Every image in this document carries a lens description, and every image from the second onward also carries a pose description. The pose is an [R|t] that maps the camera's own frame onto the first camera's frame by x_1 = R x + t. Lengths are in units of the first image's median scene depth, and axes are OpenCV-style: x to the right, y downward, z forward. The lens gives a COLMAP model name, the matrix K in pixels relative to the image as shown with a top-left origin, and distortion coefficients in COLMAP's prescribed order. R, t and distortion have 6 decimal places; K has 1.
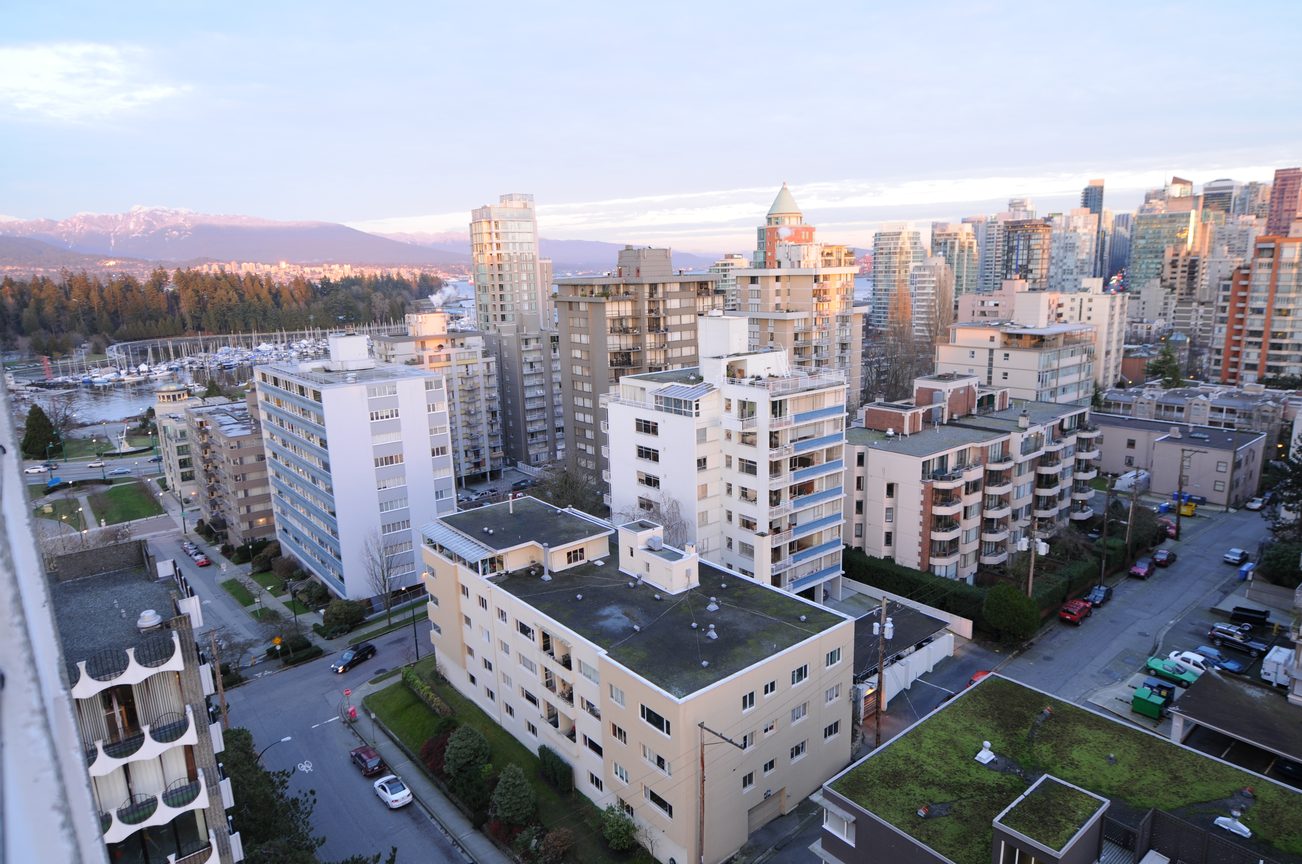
lens RADIAL K [[788.5, 0, 700.1], [0, 788.5, 445.0], [0, 0, 1]] dist [-0.010744, -0.005634]
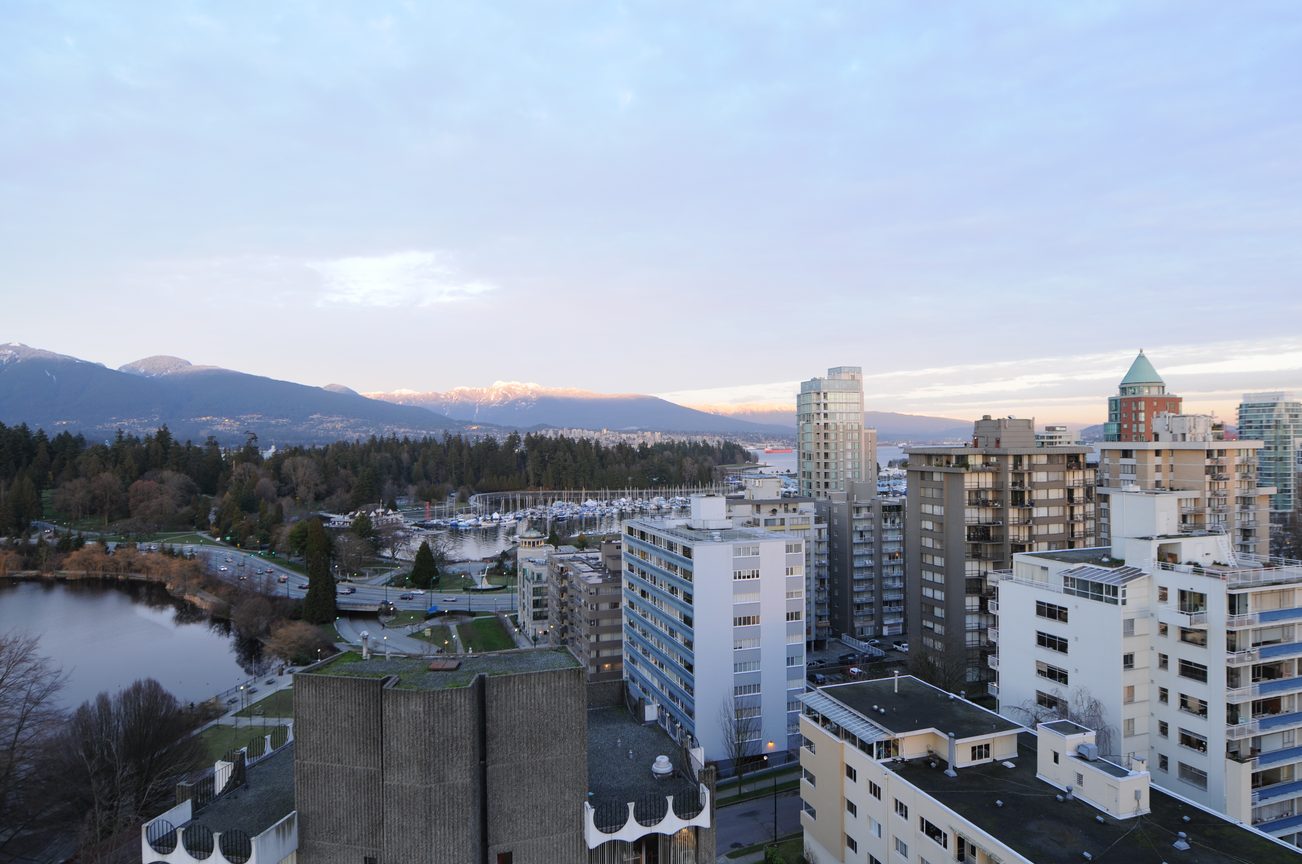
lens RADIAL K [[788.5, 0, 662.6], [0, 788.5, 441.0], [0, 0, 1]] dist [-0.010744, -0.005634]
pose [[0.933287, 0.016560, -0.358748, -0.119691], [-0.094011, 0.975368, -0.199546, 0.005899], [0.346607, 0.219960, 0.911856, -0.006311]]
